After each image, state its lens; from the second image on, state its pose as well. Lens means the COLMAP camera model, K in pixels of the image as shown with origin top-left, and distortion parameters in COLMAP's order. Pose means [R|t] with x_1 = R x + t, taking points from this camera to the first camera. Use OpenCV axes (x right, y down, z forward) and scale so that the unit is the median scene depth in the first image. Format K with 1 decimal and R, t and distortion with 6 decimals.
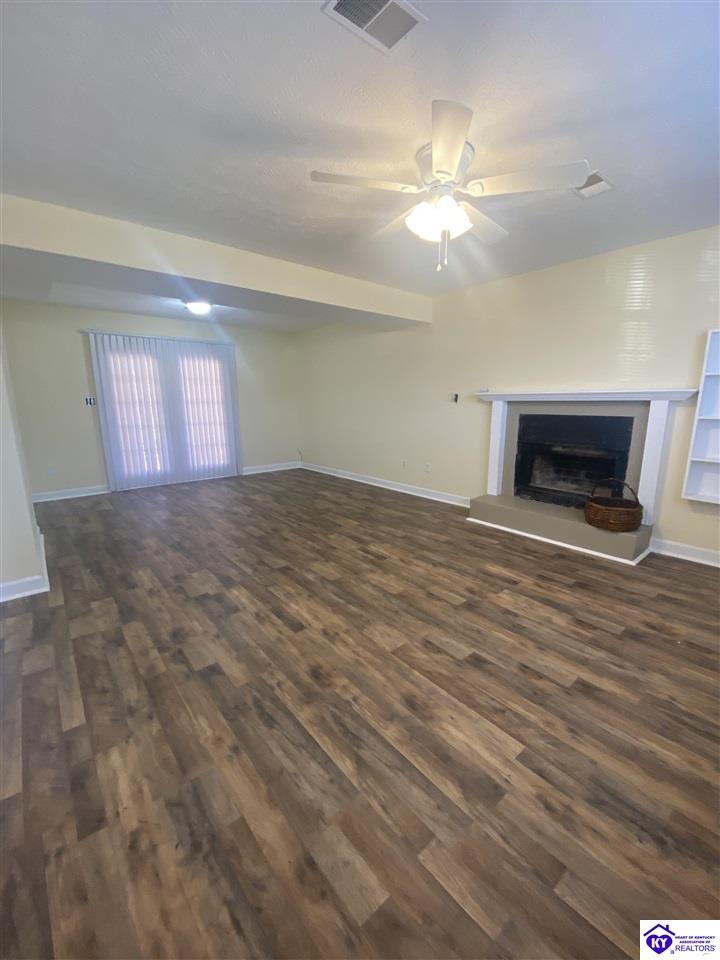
lens RADIAL K [[384.2, 0, 362.1], [0, 384.2, 480.3], [0, 0, 1]] dist [0.029463, -0.026529]
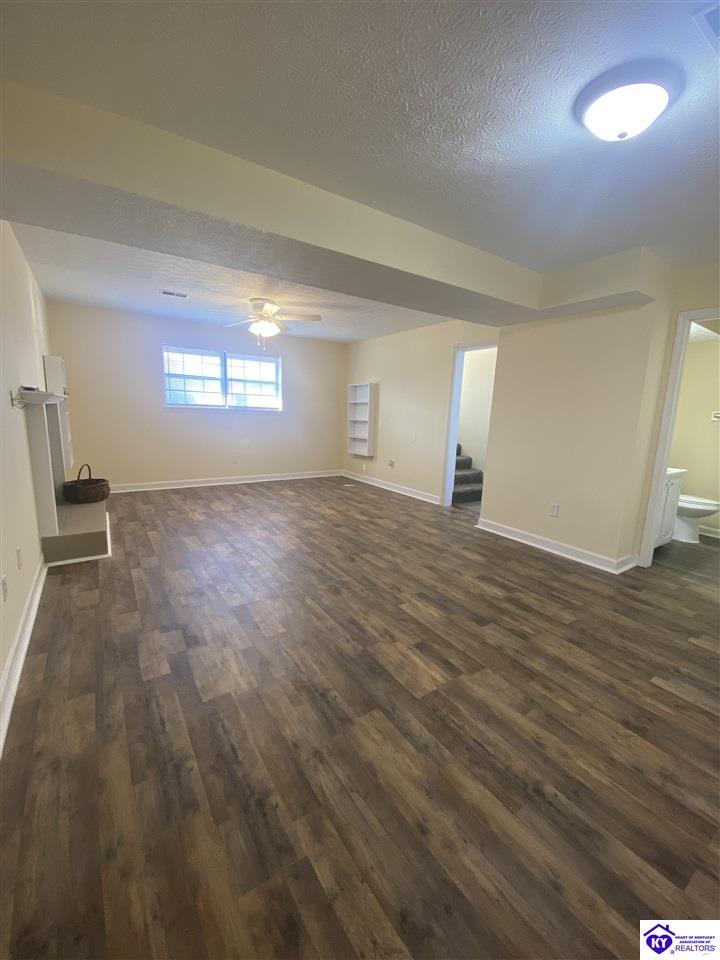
lens RADIAL K [[384.2, 0, 362.1], [0, 384.2, 480.3], [0, 0, 1]] dist [0.029463, -0.026529]
pose [[-0.993949, -0.046674, 0.099435, -0.435034], [-0.006193, 0.927605, 0.373511, -0.481062], [-0.109669, 0.370635, -0.922281, 2.299664]]
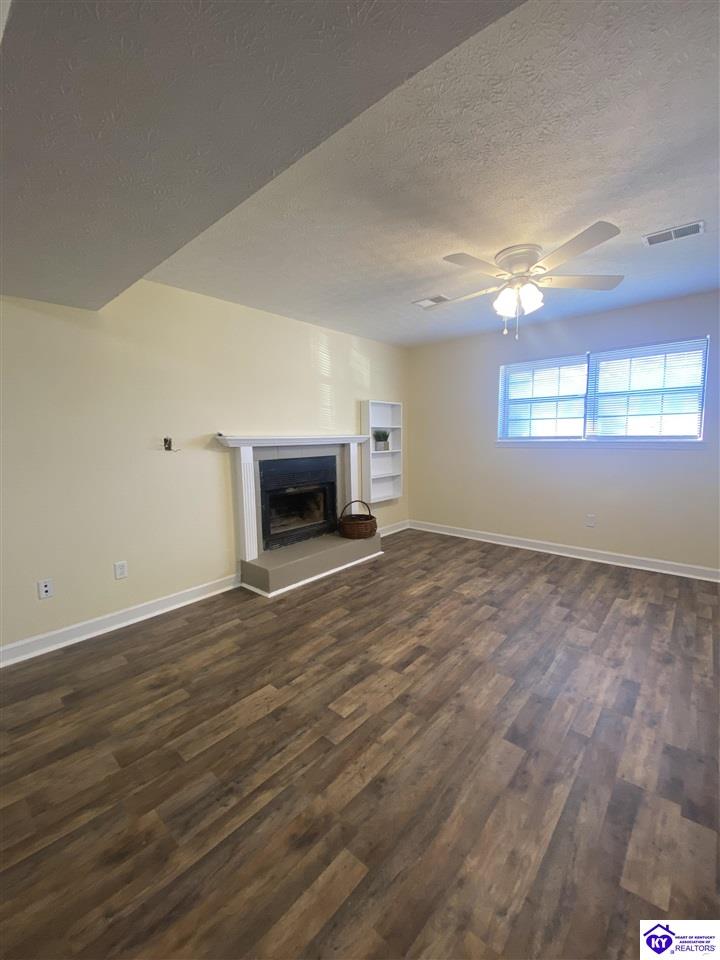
lens RADIAL K [[384.2, 0, 362.1], [0, 384.2, 480.3], [0, 0, 1]] dist [0.029463, -0.026529]
pose [[-0.146785, -0.113167, 0.982674, -0.703512], [0.217268, 0.965485, 0.143642, -0.280237], [-0.965012, 0.234588, -0.117131, 1.219834]]
